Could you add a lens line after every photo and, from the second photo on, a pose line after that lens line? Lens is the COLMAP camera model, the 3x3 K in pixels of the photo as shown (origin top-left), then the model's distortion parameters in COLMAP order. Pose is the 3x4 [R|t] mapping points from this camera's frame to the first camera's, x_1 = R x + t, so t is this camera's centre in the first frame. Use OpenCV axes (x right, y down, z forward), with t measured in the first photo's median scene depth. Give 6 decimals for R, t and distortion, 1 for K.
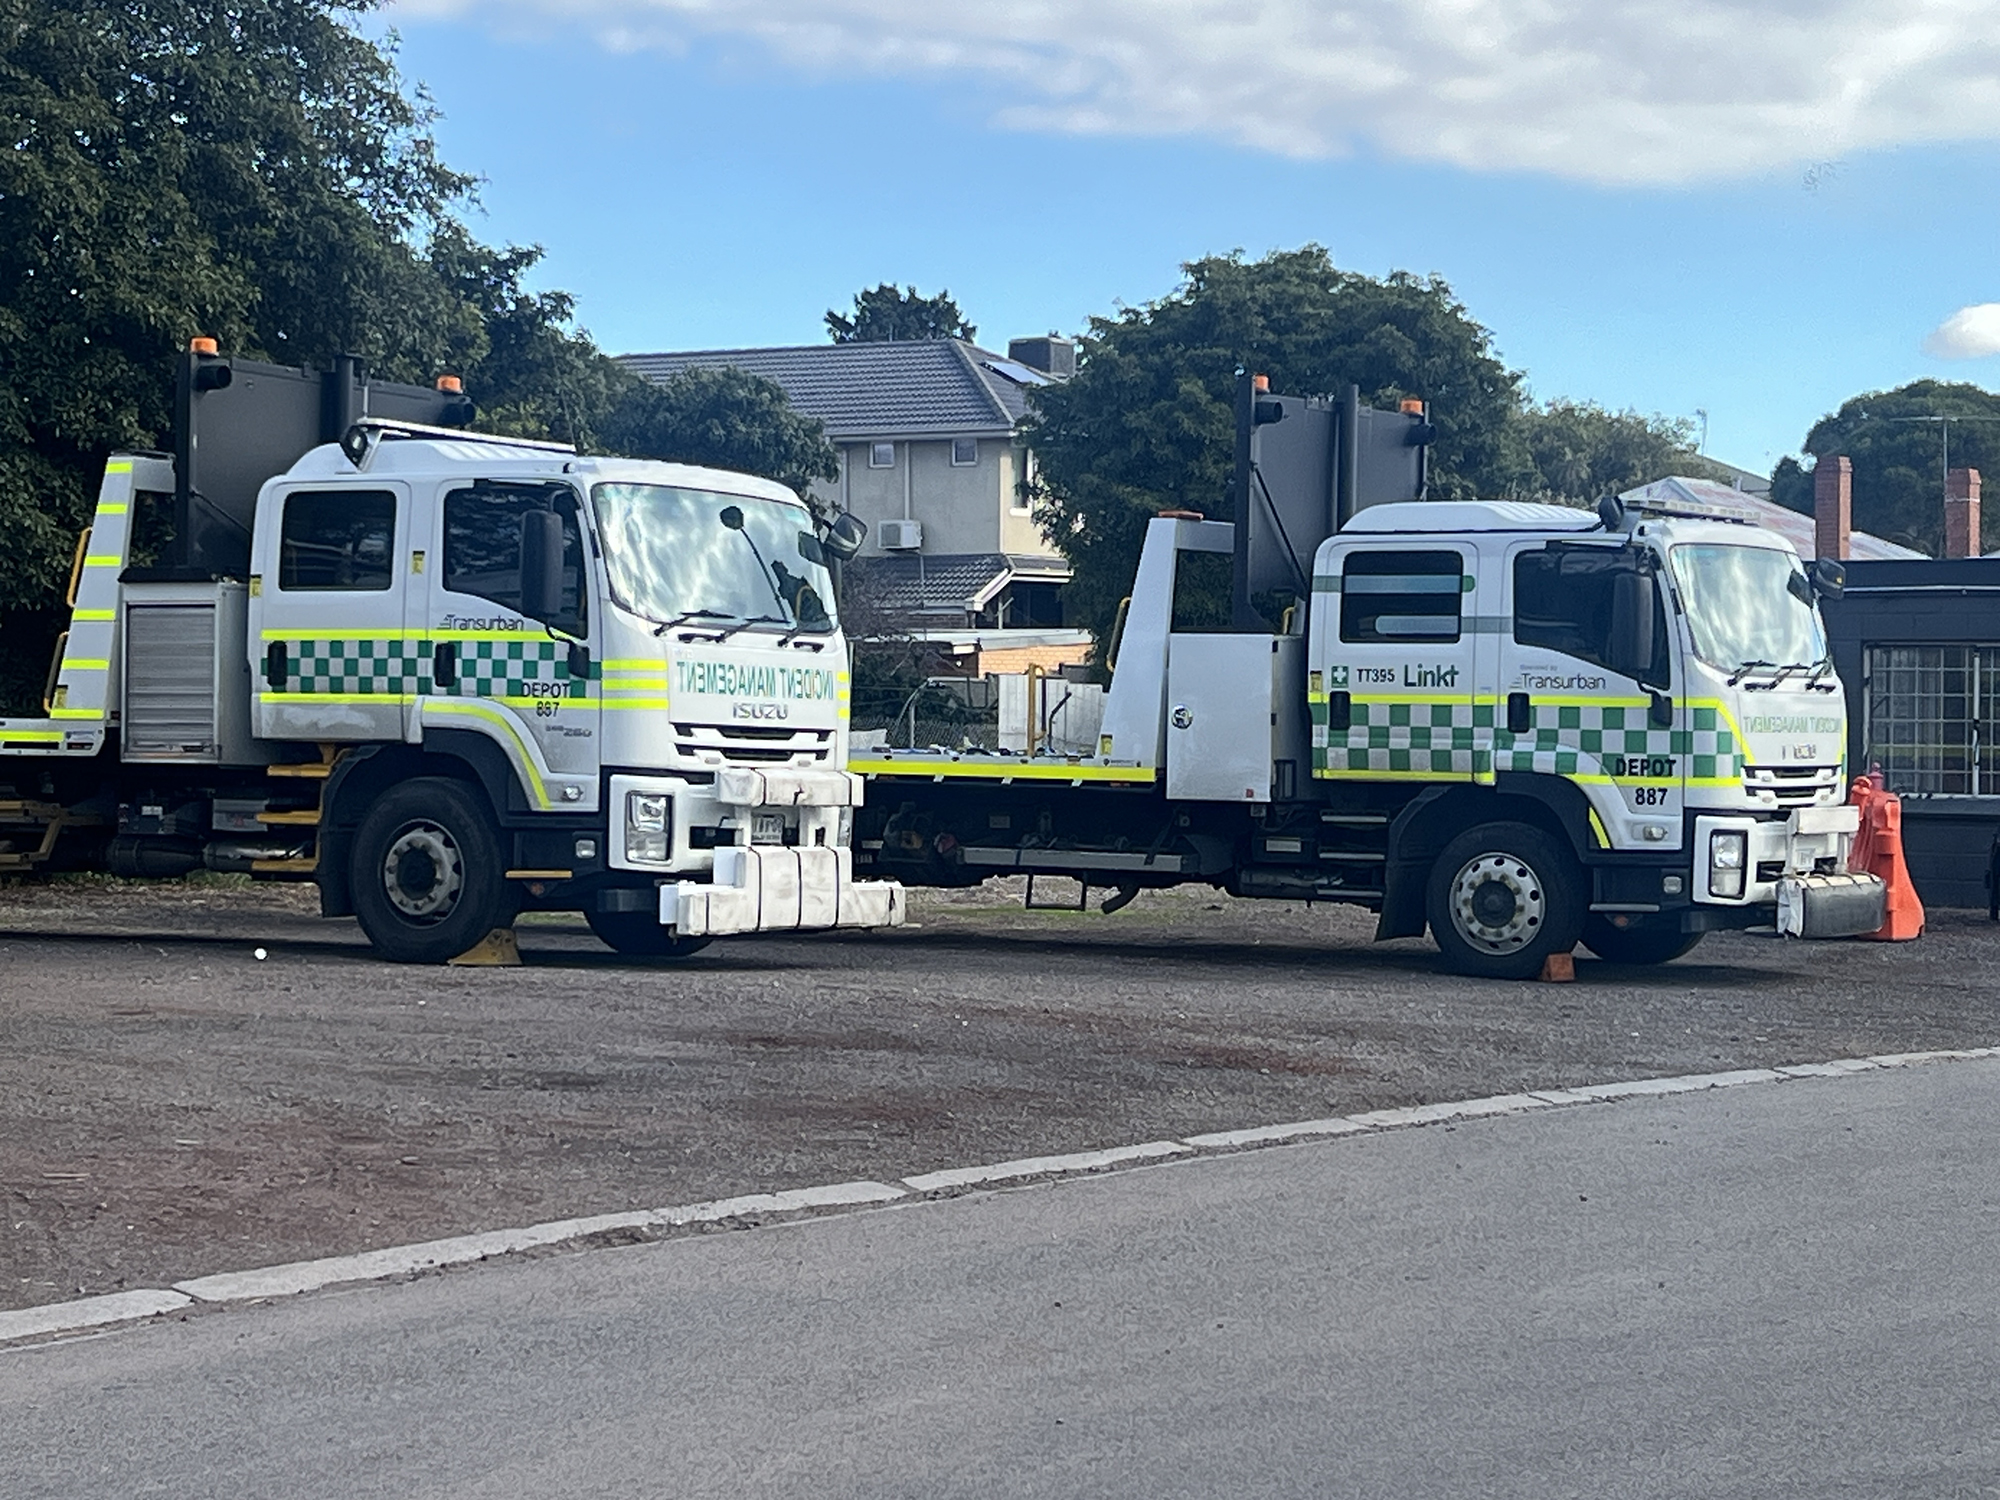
lens RADIAL K [[4260.9, 0, 988.6], [0, 4260.9, 753.7], [0, 0, 1]] dist [0.215696, -0.729169]
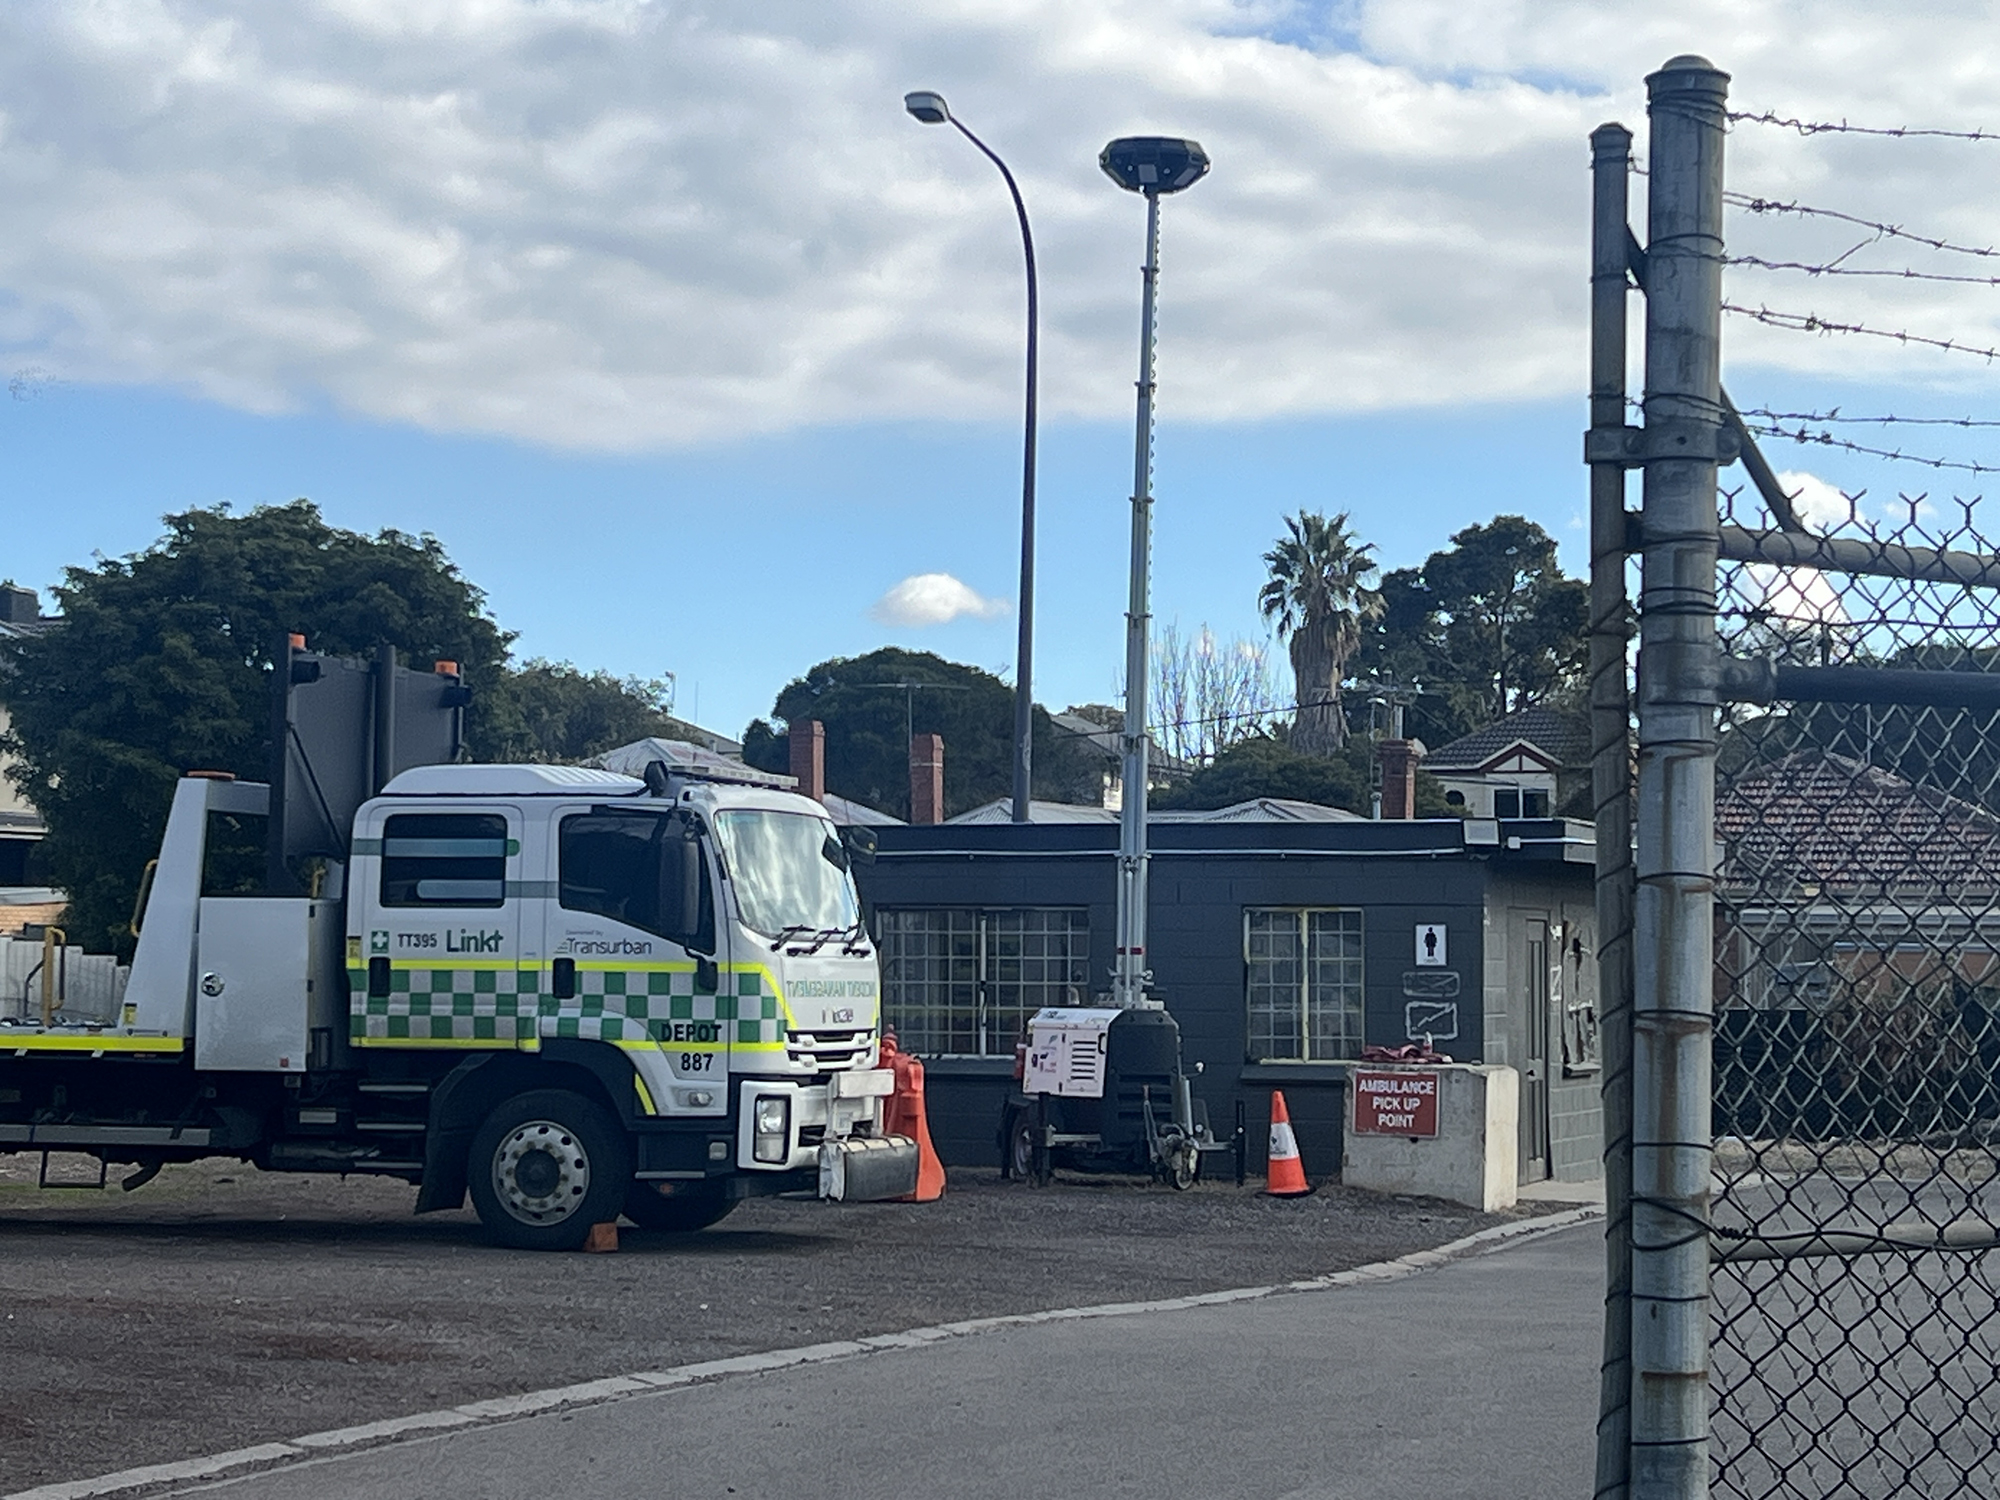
lens RADIAL K [[4260.9, 0, 988.6], [0, 4260.9, 753.7], [0, 0, 1]] dist [0.215696, -0.729169]
pose [[0.970904, 0.009300, 0.239290, -0.017418], [0.005120, 0.998211, -0.059568, -0.002072], [-0.239416, 0.059060, 0.969119, 0.015372]]
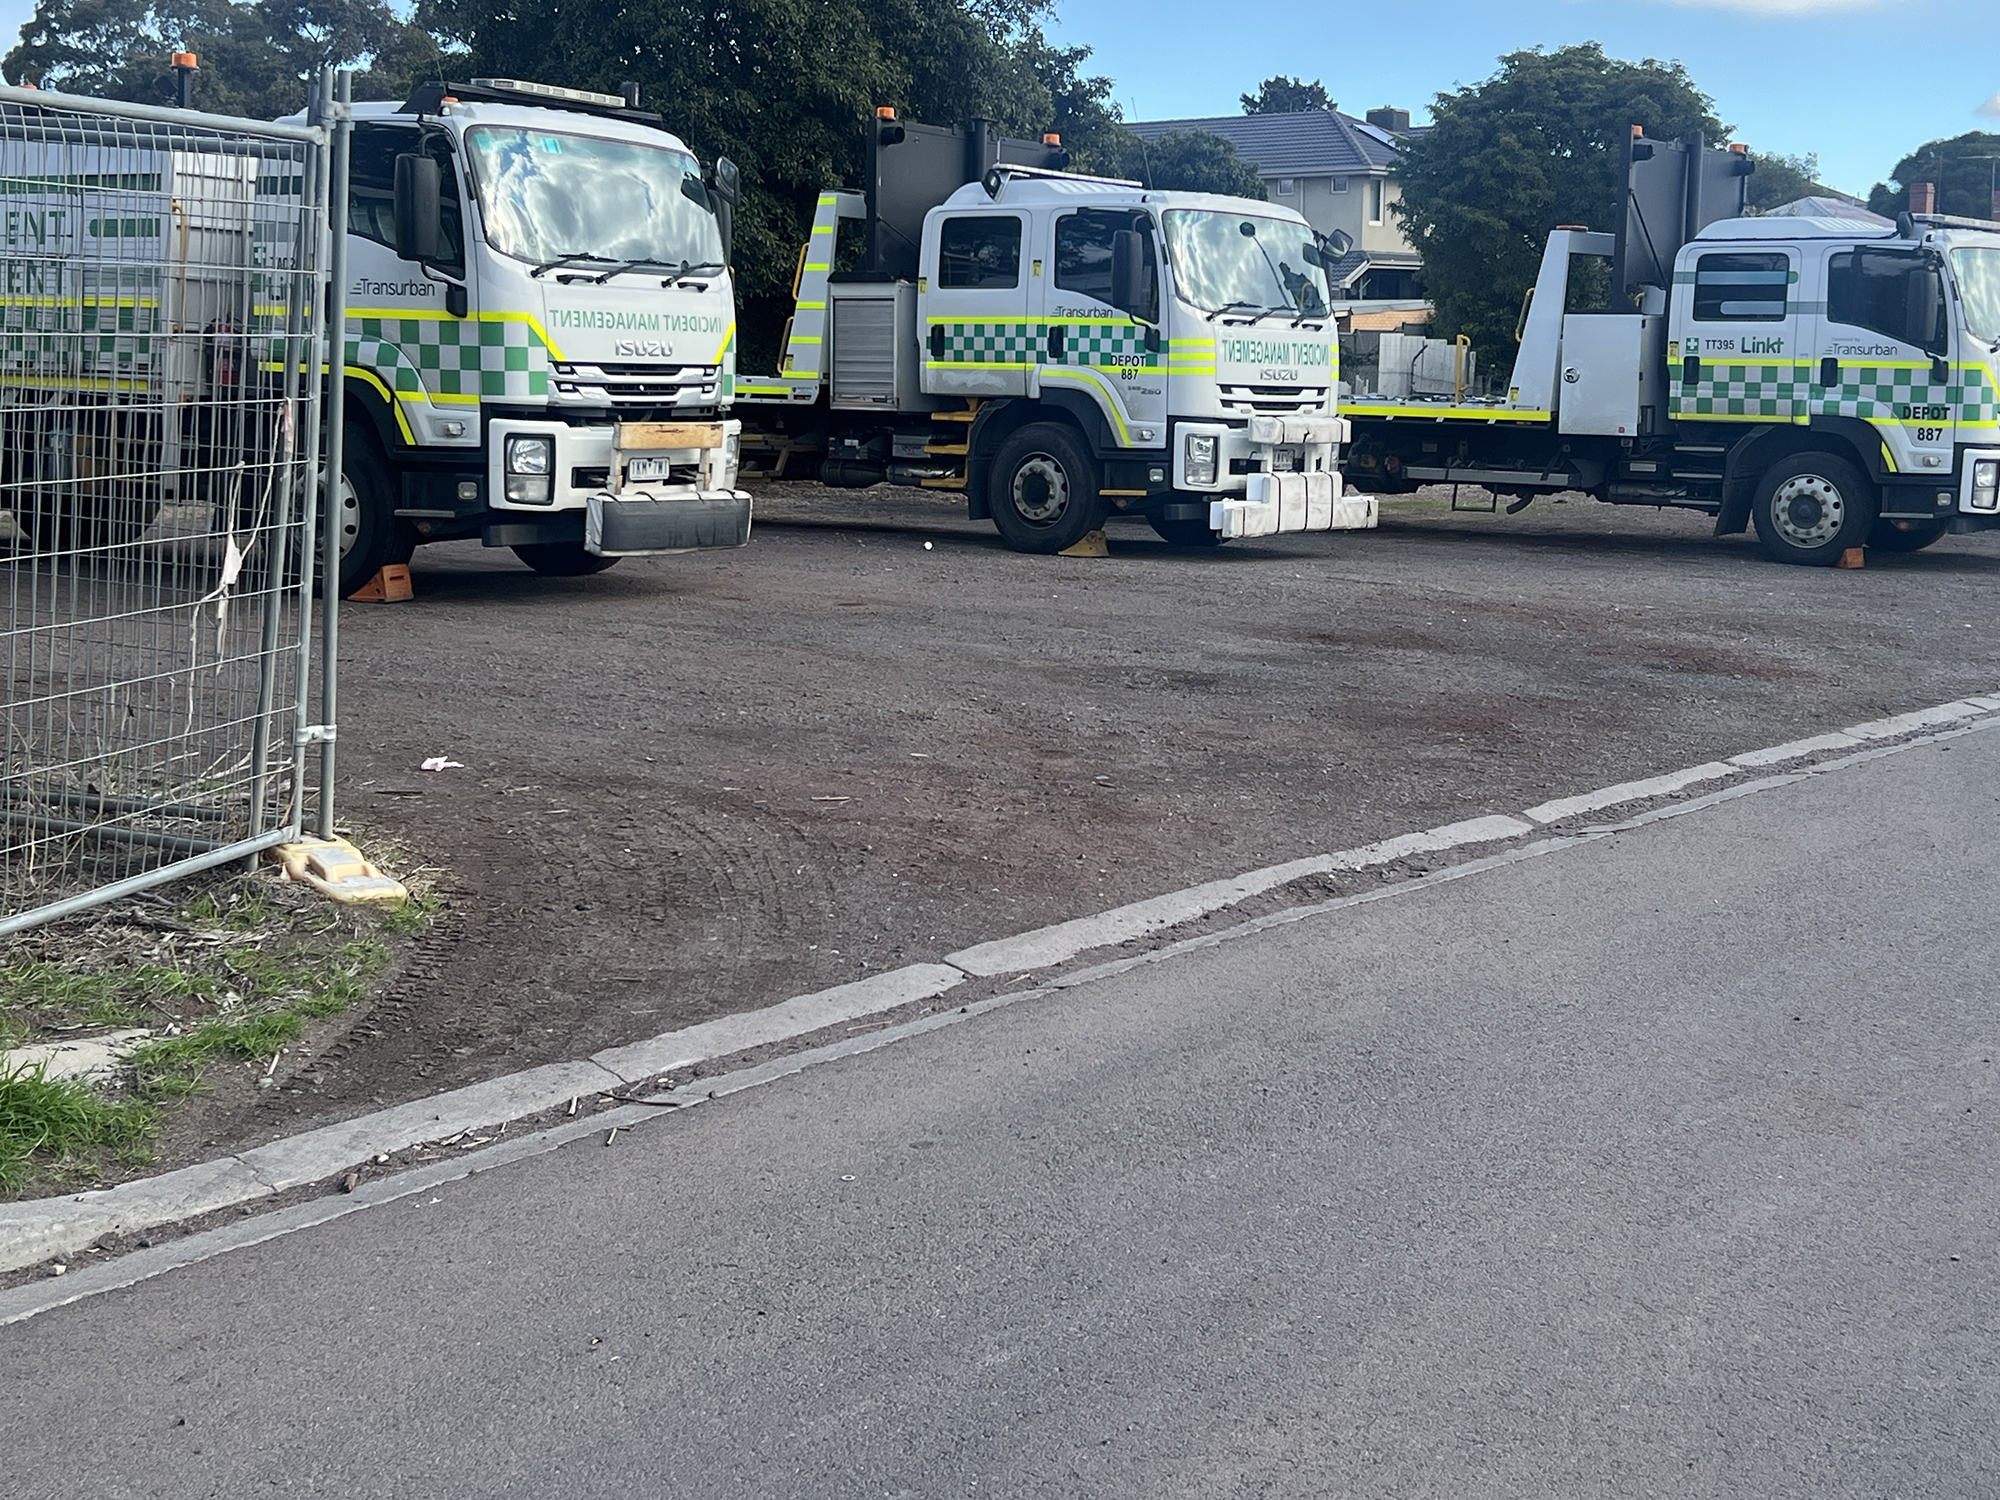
lens RADIAL K [[2603.9, 0, 1059.2], [0, 2603.9, 635.8], [0, 0, 1]] dist [0.190849, -0.661545]
pose [[0.994741, 0.011710, -0.101747, -0.034370], [-0.001540, 0.995041, 0.099457, -0.009140], [0.102407, -0.098777, 0.989826, 0.128481]]
